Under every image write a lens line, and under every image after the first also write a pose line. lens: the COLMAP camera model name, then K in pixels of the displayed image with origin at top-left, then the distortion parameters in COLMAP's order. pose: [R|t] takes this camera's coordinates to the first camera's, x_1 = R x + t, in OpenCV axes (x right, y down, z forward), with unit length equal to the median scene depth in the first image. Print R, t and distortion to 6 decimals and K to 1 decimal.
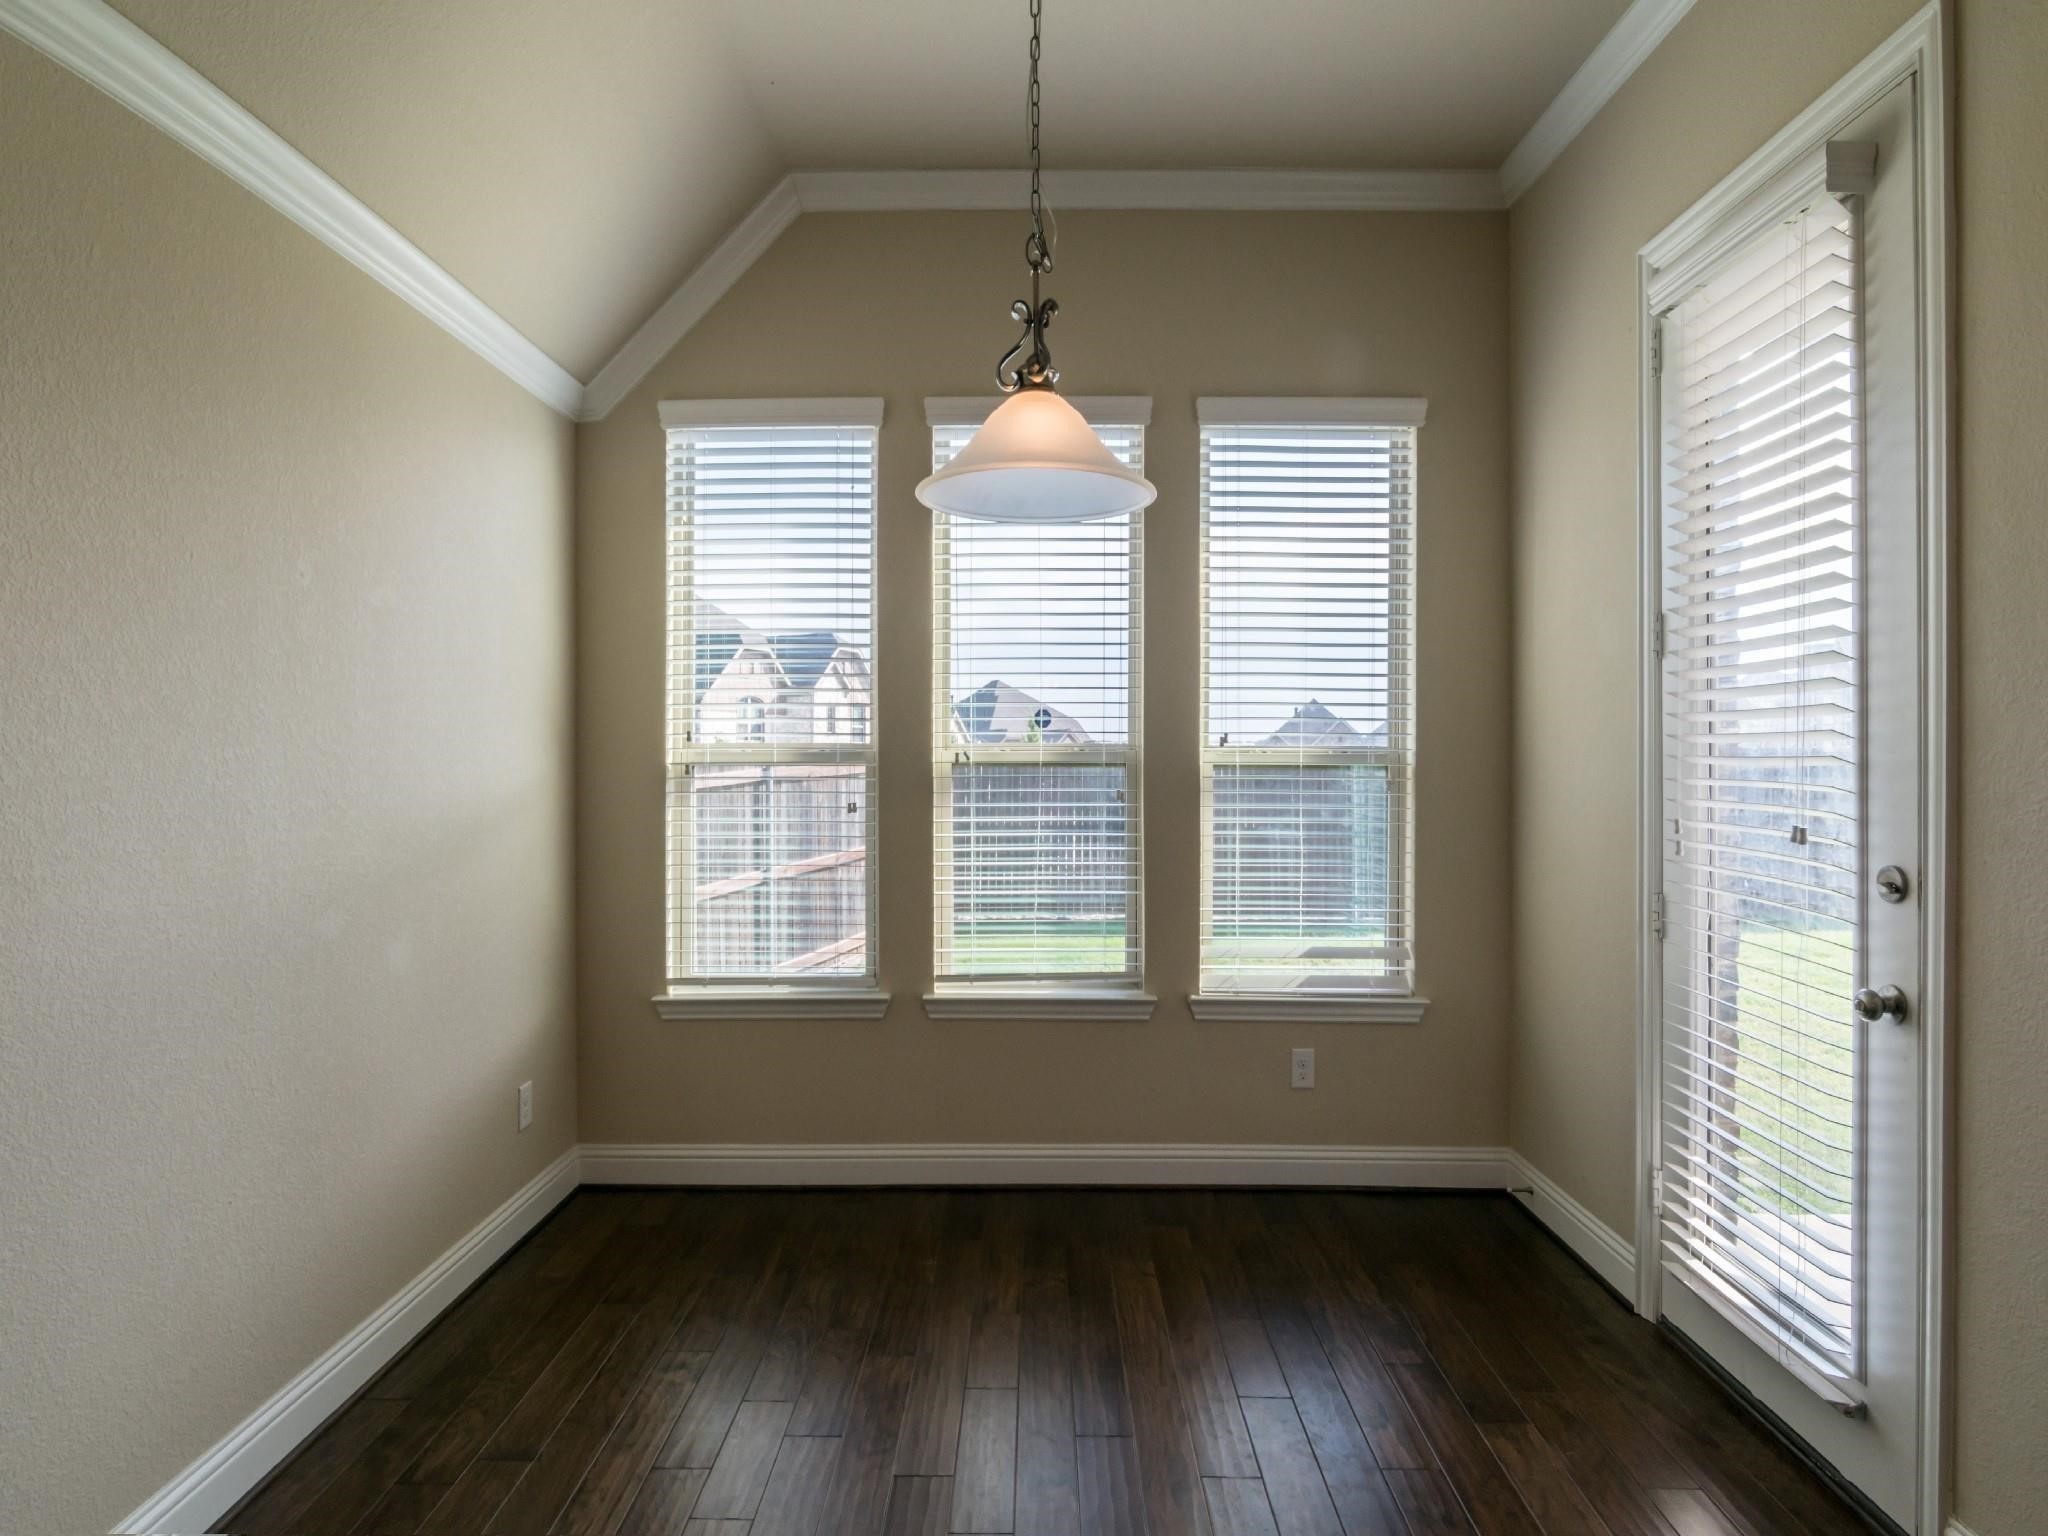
lens RADIAL K [[1074.9, 0, 1034.9], [0, 1074.9, 779.7], [0, 0, 1]] dist [-0.007017, -0.002467]
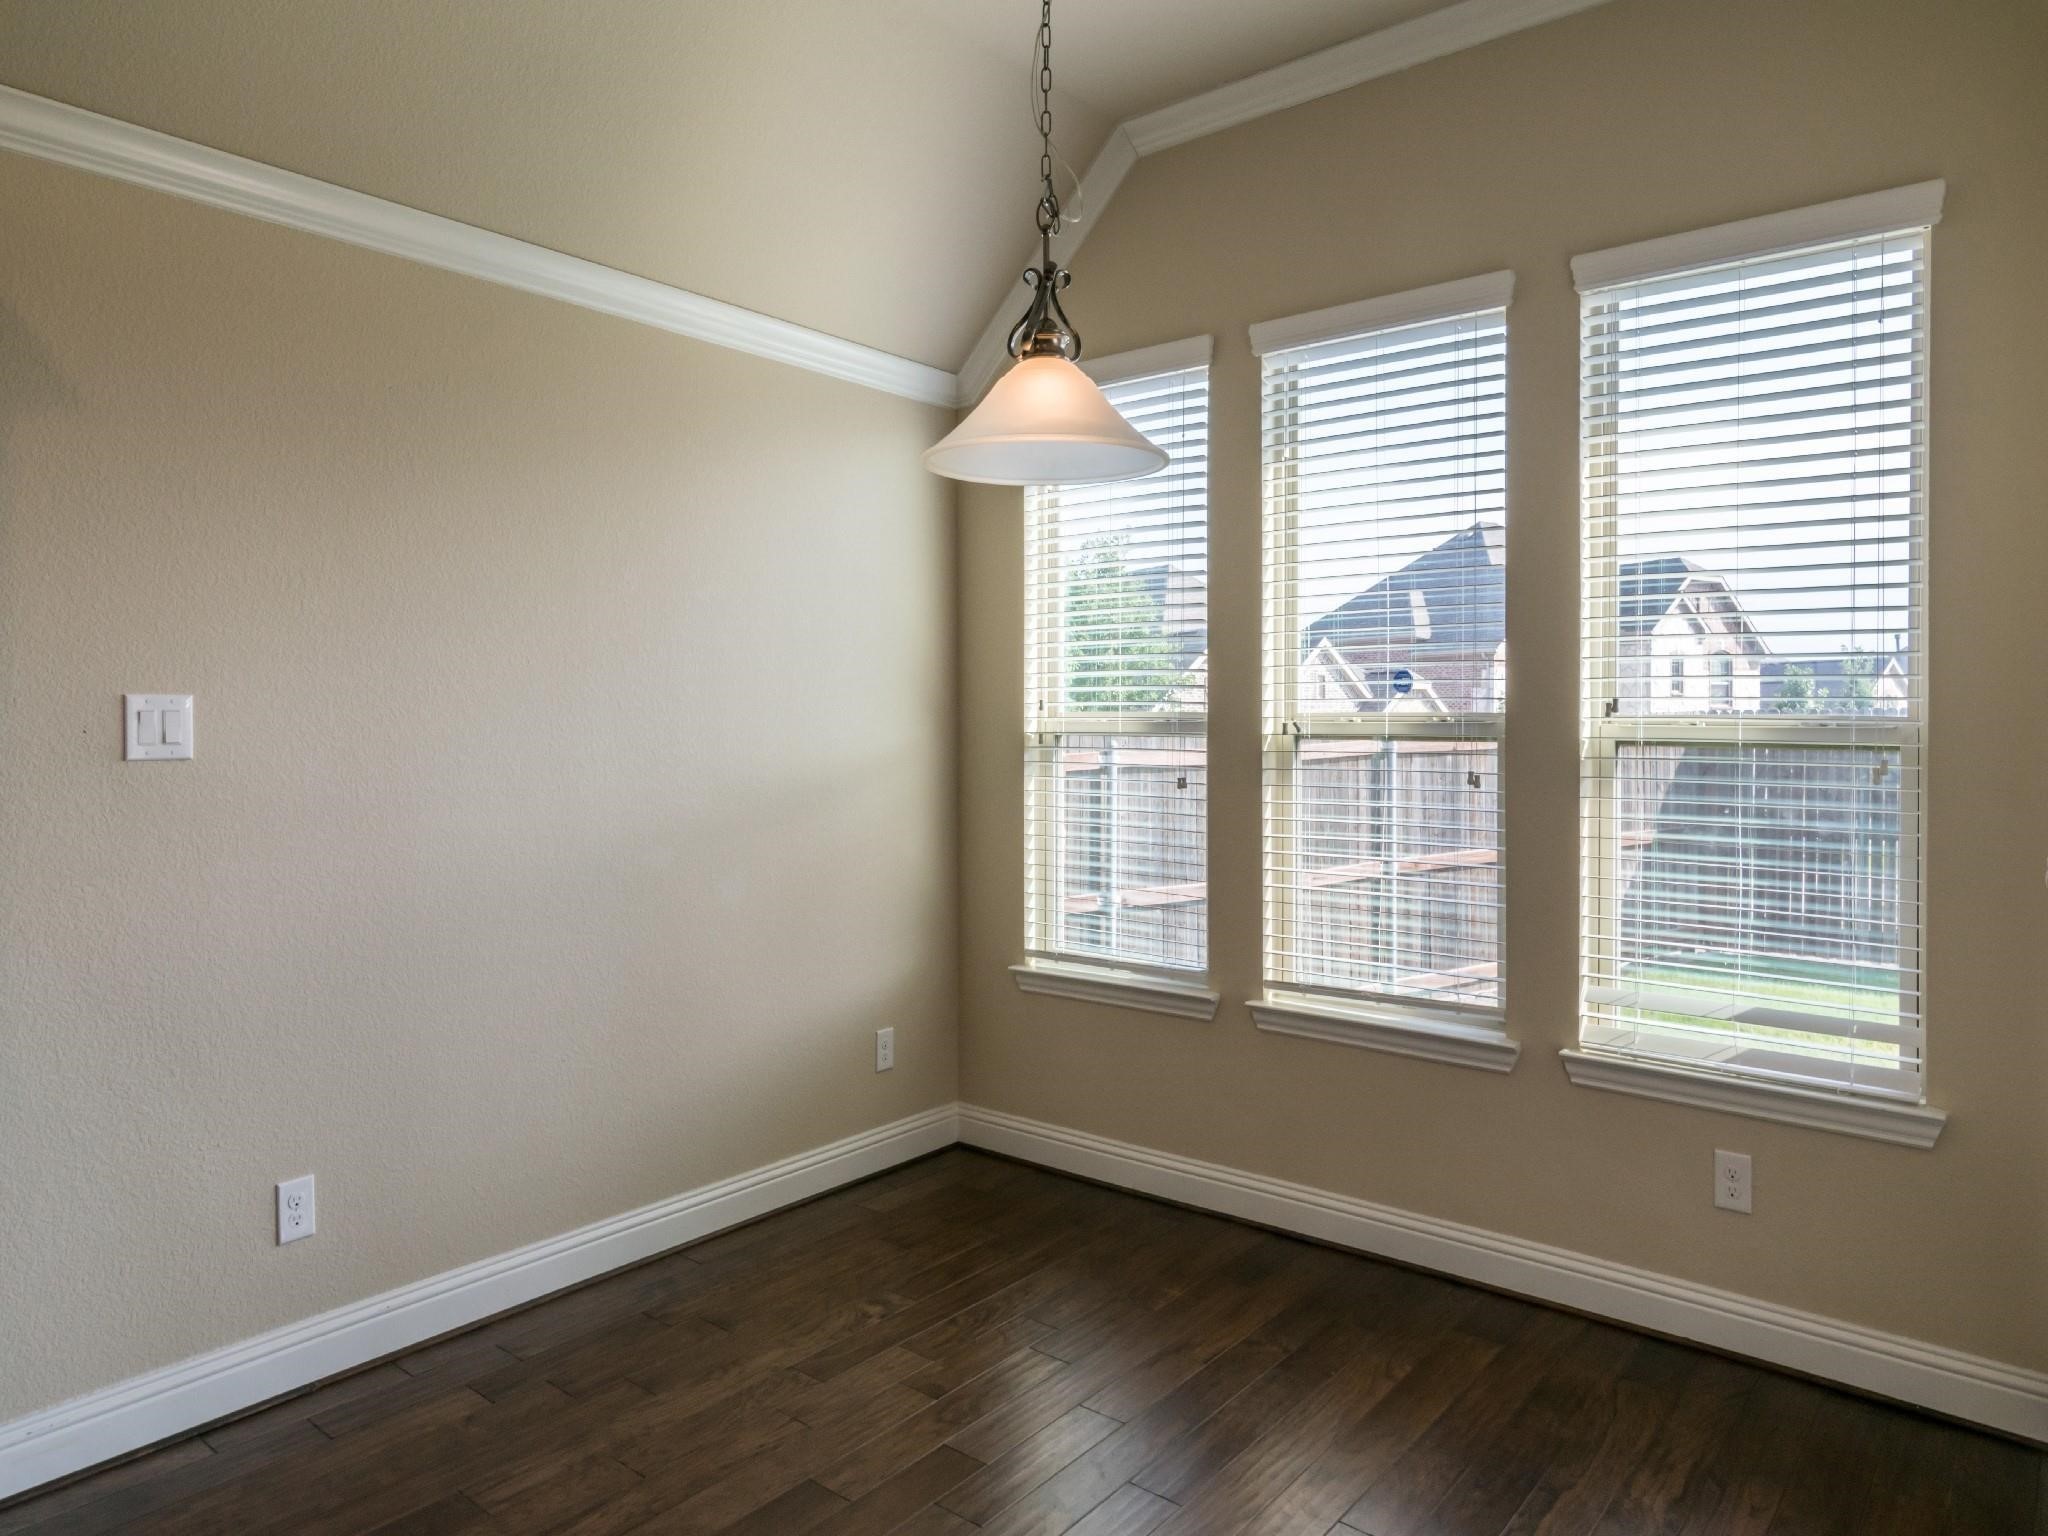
lens RADIAL K [[1353.2, 0, 988.4], [0, 1353.2, 718.1], [0, 0, 1]] dist [0.004281, -0.006211]
pose [[0.769229, 0.003001, -0.638966, 0.433531], [-0.020304, 0.999599, -0.019748, -0.002782], [0.638650, 0.028164, 0.768982, 0.012539]]
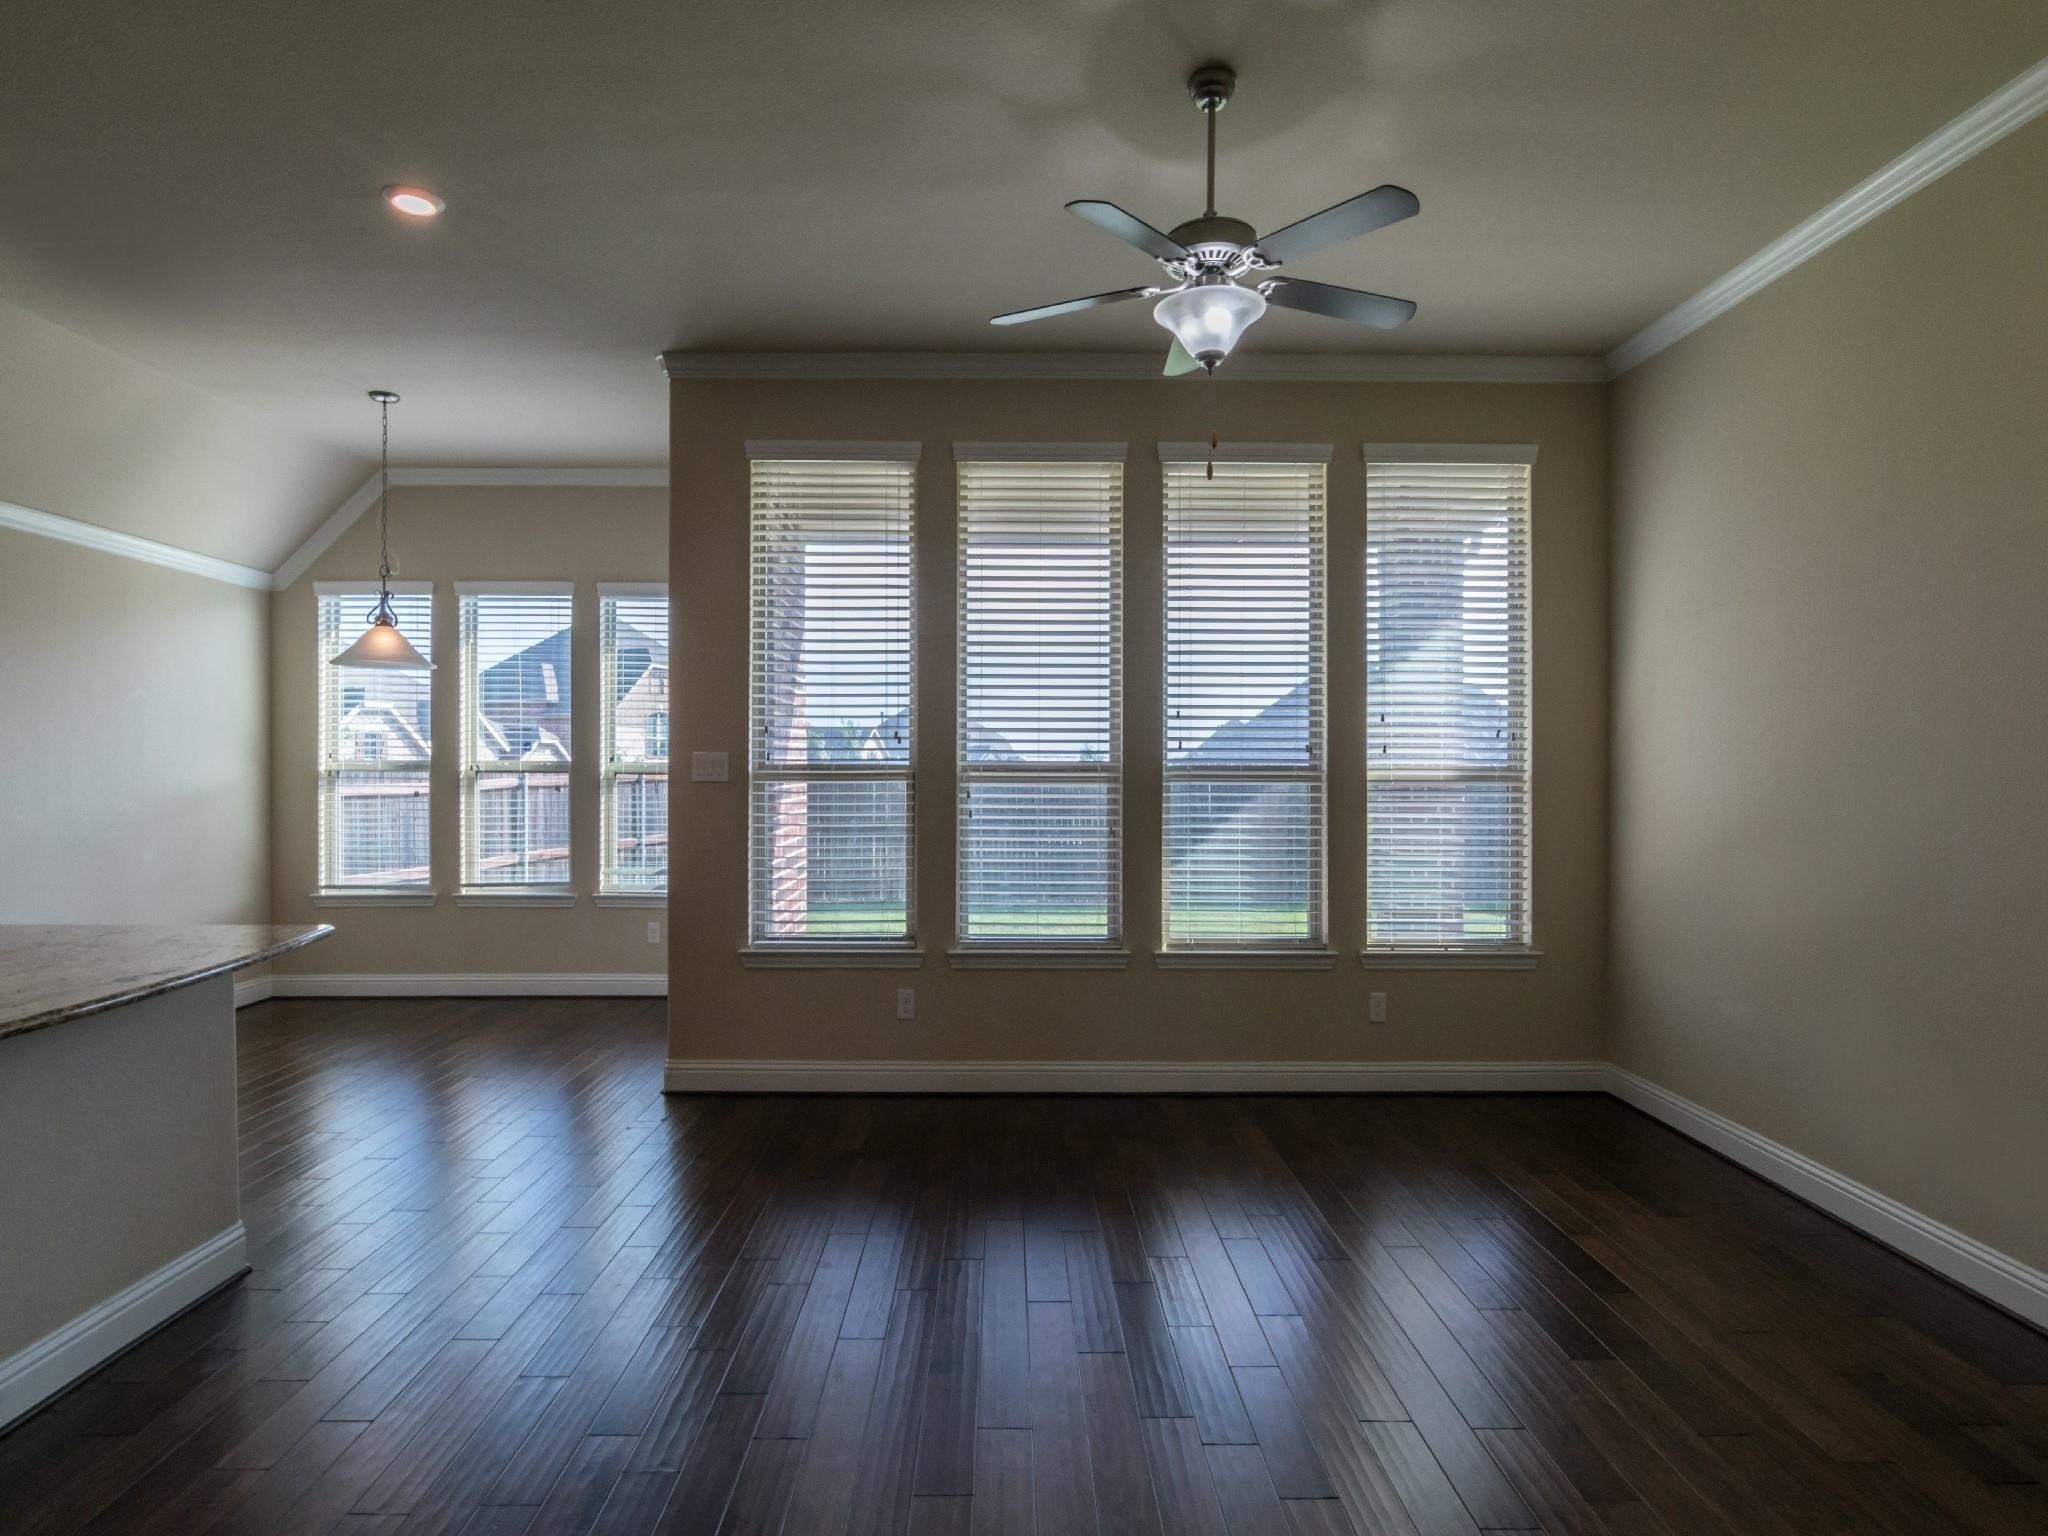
lens RADIAL K [[1122.4, 0, 1038.2], [0, 1122.4, 773.1], [0, 0, 1]] dist [-0.002679, -0.003301]
pose [[0.999686, 0.005328, 0.024469, 0.872102], [-0.004769, 0.999727, -0.022853, 0.028845], [-0.024584, 0.022729, 0.999439, -0.998233]]
